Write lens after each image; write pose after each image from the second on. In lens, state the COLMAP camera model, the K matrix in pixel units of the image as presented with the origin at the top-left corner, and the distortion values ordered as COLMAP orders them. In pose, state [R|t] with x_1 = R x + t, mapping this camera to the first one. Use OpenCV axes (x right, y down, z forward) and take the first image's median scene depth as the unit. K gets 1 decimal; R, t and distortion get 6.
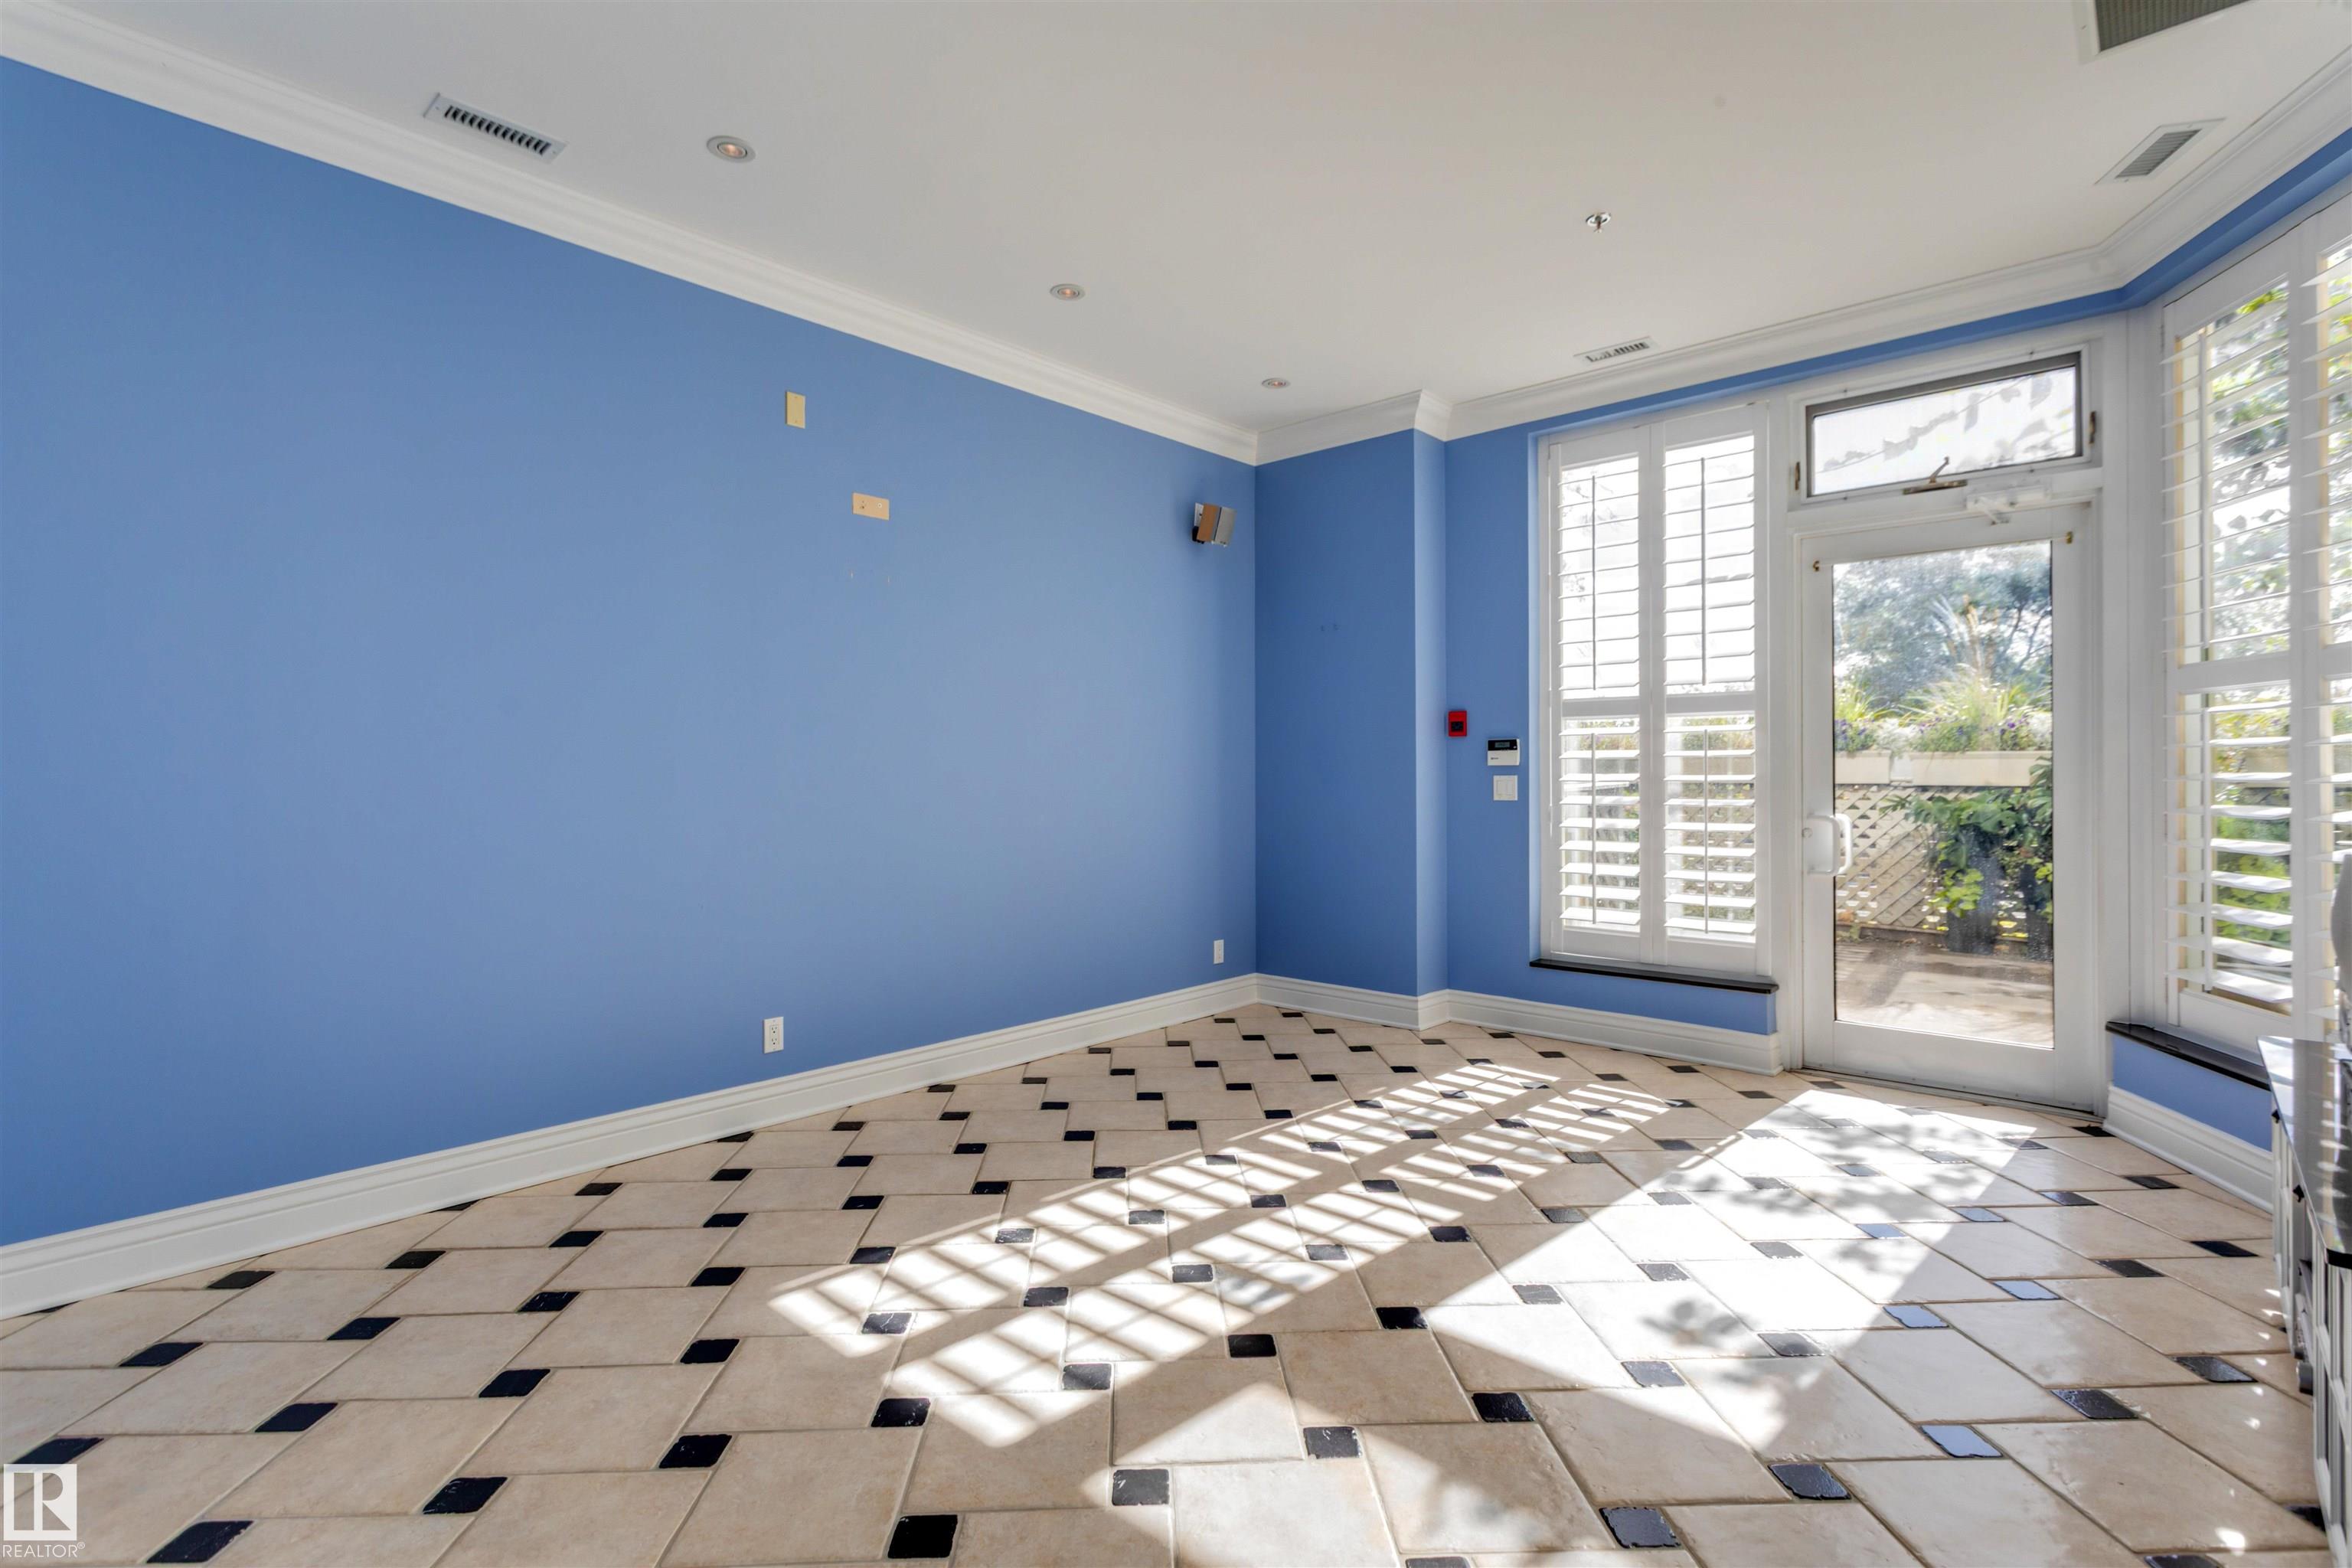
lens RADIAL K [[1107.3, 0, 1174.9], [0, 1107.3, 775.9], [0, 0, 1]] dist [-0.009327, 0.000511]
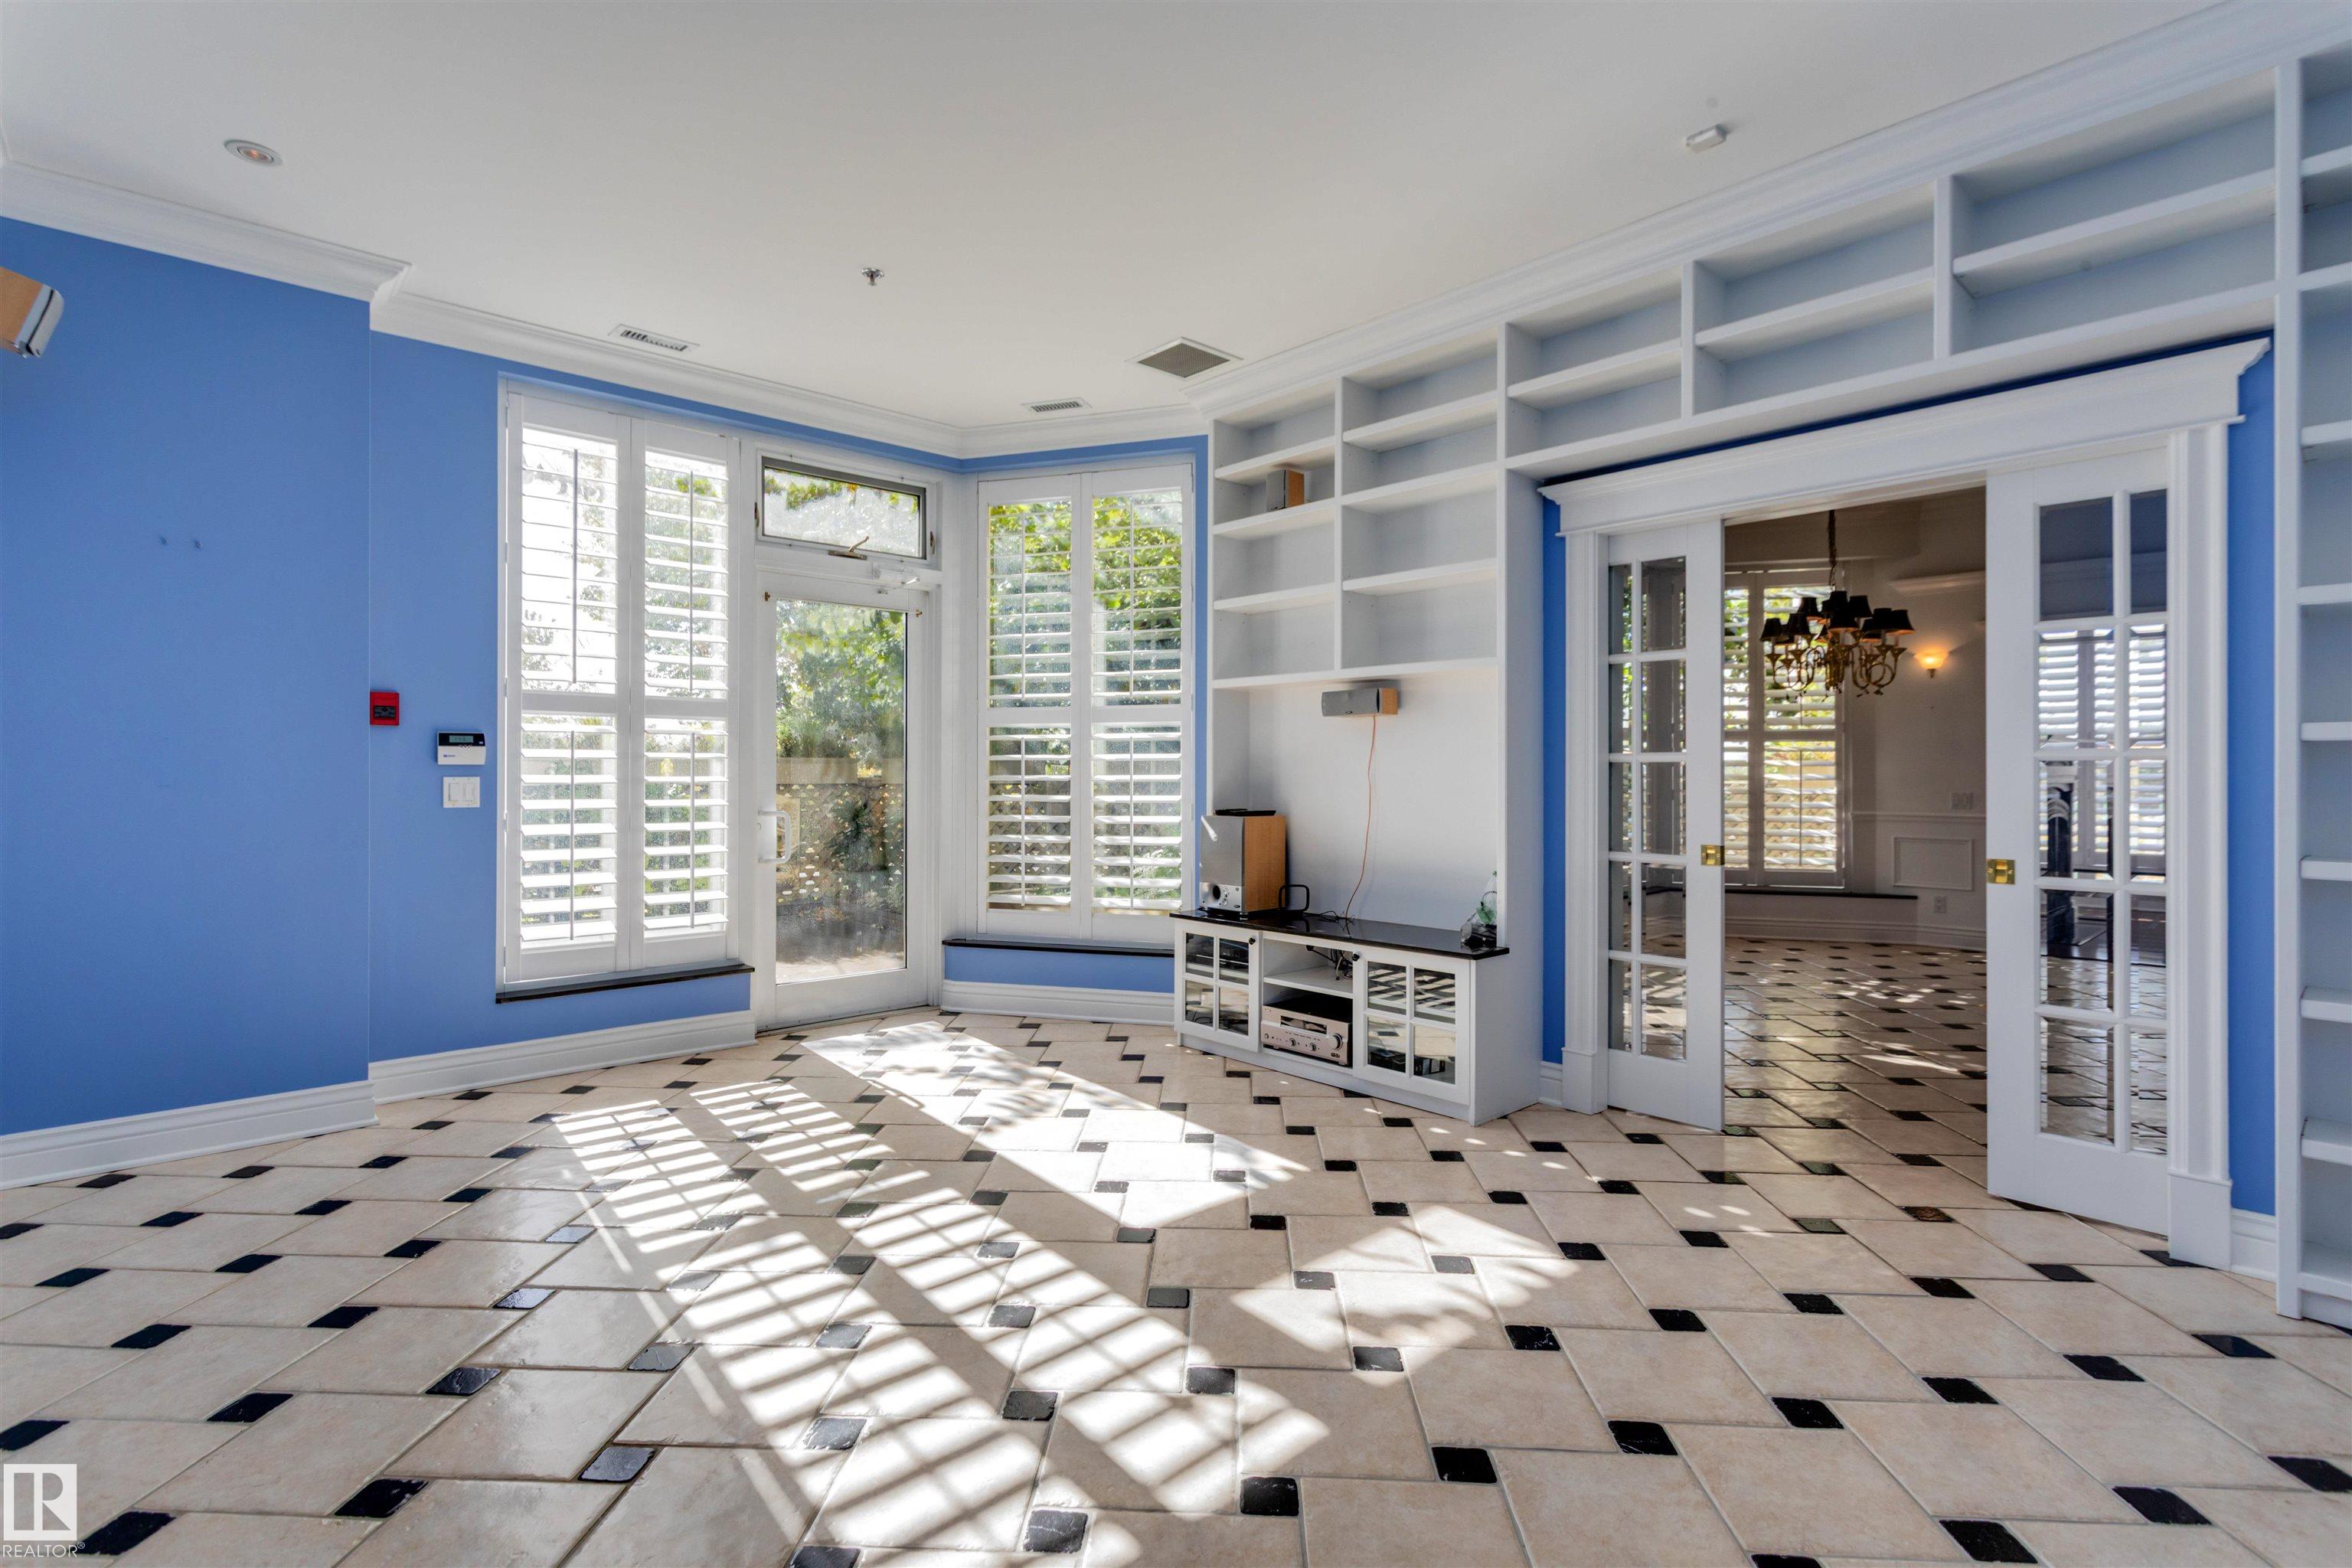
lens RADIAL K [[1107.3, 0, 1174.9], [0, 1107.3, 775.9], [0, 0, 1]] dist [-0.009327, 0.000511]
pose [[0.085536, 0.001126, 0.996334, -0.627731], [-0.000067, 0.999999, -0.001124, -0.000552], [-0.996335, 0.000030, 0.085536, 0.551651]]
